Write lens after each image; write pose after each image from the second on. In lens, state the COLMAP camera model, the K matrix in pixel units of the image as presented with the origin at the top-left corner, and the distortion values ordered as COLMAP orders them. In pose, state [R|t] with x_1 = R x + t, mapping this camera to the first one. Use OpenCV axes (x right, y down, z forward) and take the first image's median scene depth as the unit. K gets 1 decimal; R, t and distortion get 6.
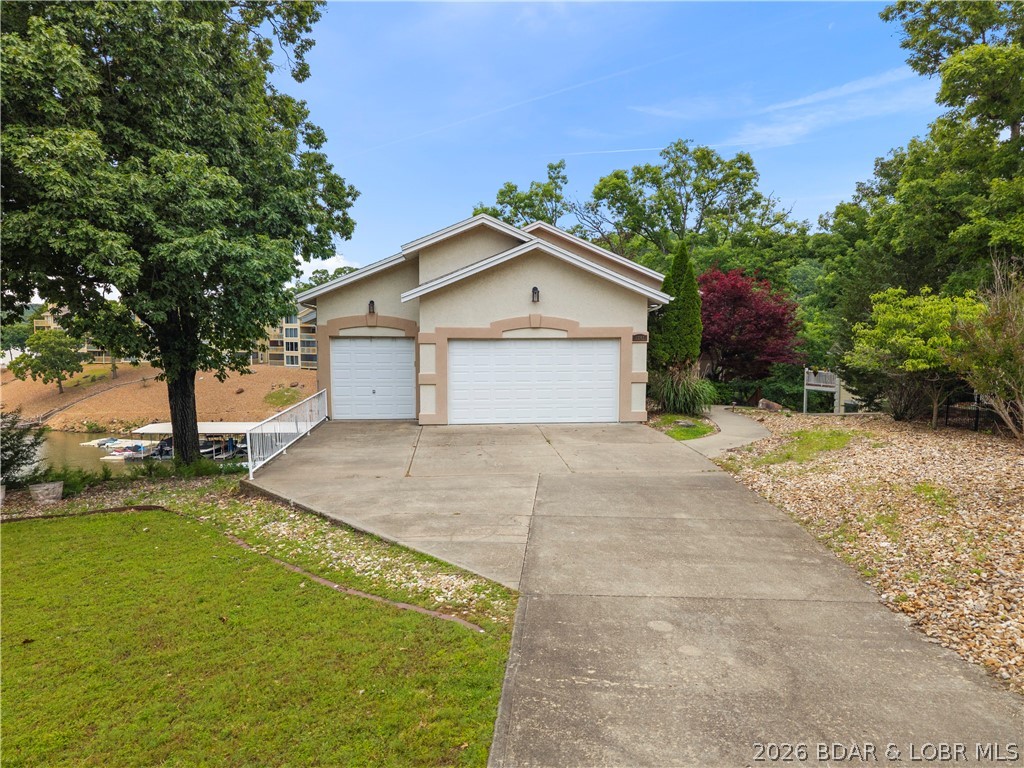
lens RADIAL K [[694.9, 0, 512.0], [0, 694.9, 384.0], [0, 0, 1]] dist [0.013186, -0.005841]
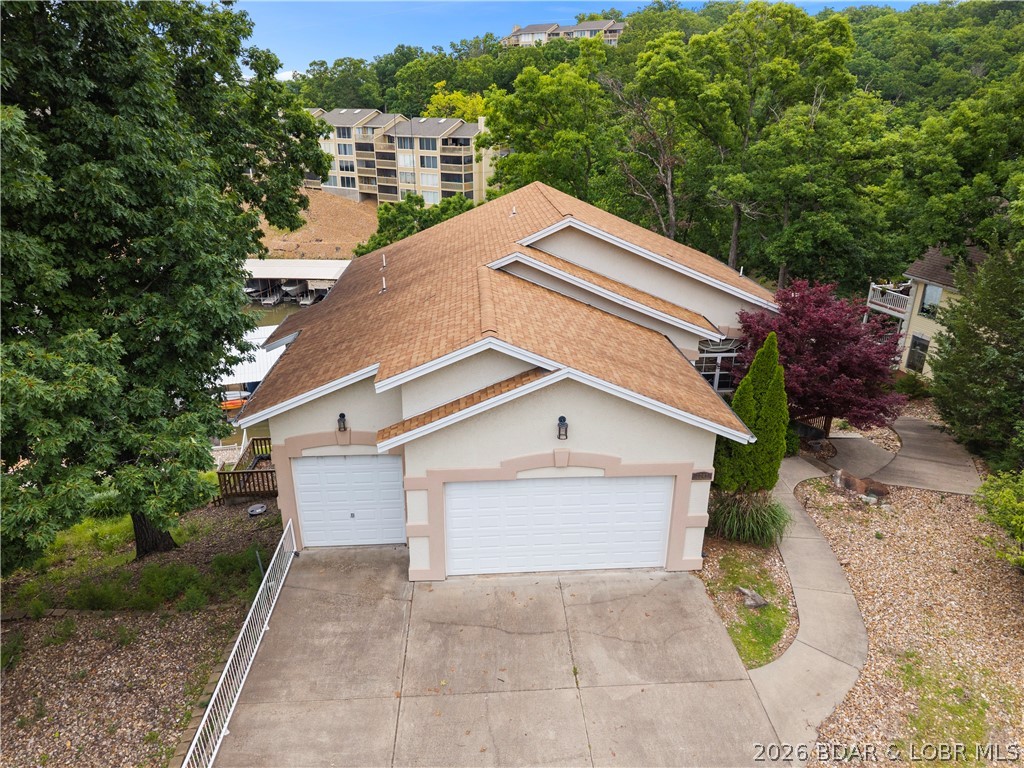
lens RADIAL K [[704.0, 0, 512.3], [0, 704.0, 380.6], [0, 0, 1]] dist [-0.001346, 0.005786]
pose [[0.999667, 0.015174, -0.020892, -0.005068], [-0.008364, 0.955785, 0.293949, -0.385685], [0.024428, -0.293676, 0.955593, 0.307630]]
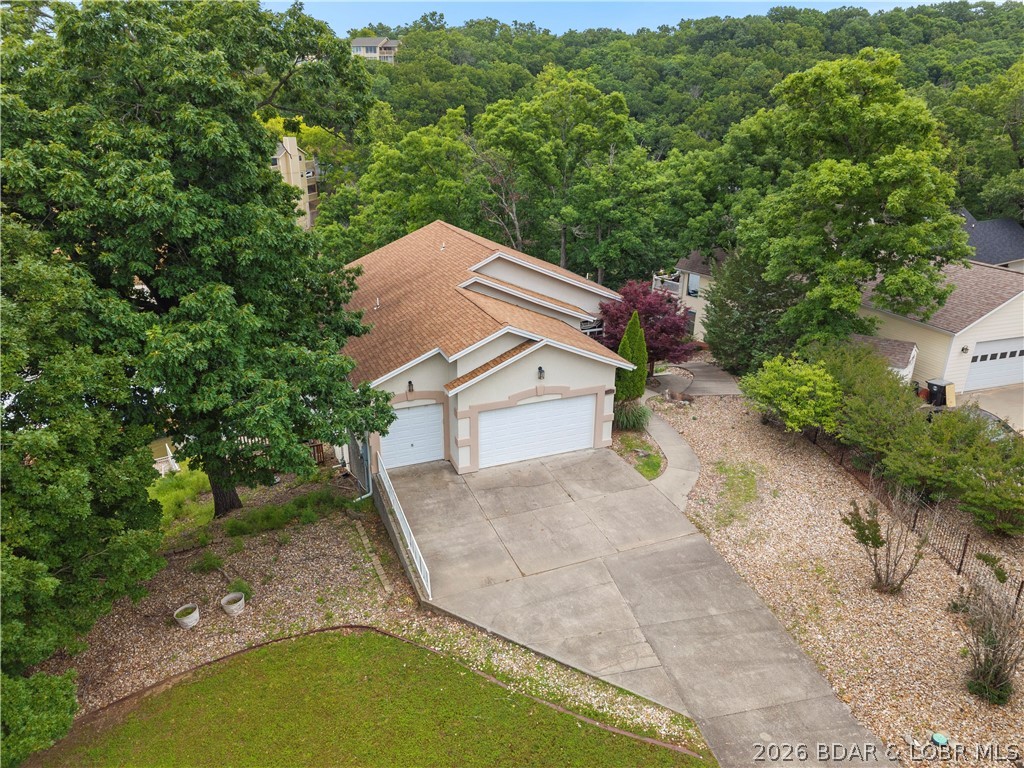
lens RADIAL K [[694.9, 0, 512.0], [0, 694.9, 384.0], [0, 0, 1]] dist [0.013186, -0.005841]
pose [[0.958932, -0.099013, 0.265794, -0.367684], [0.015739, 0.954223, 0.298682, -0.497453], [-0.283200, -0.282232, 0.916593, -0.200408]]
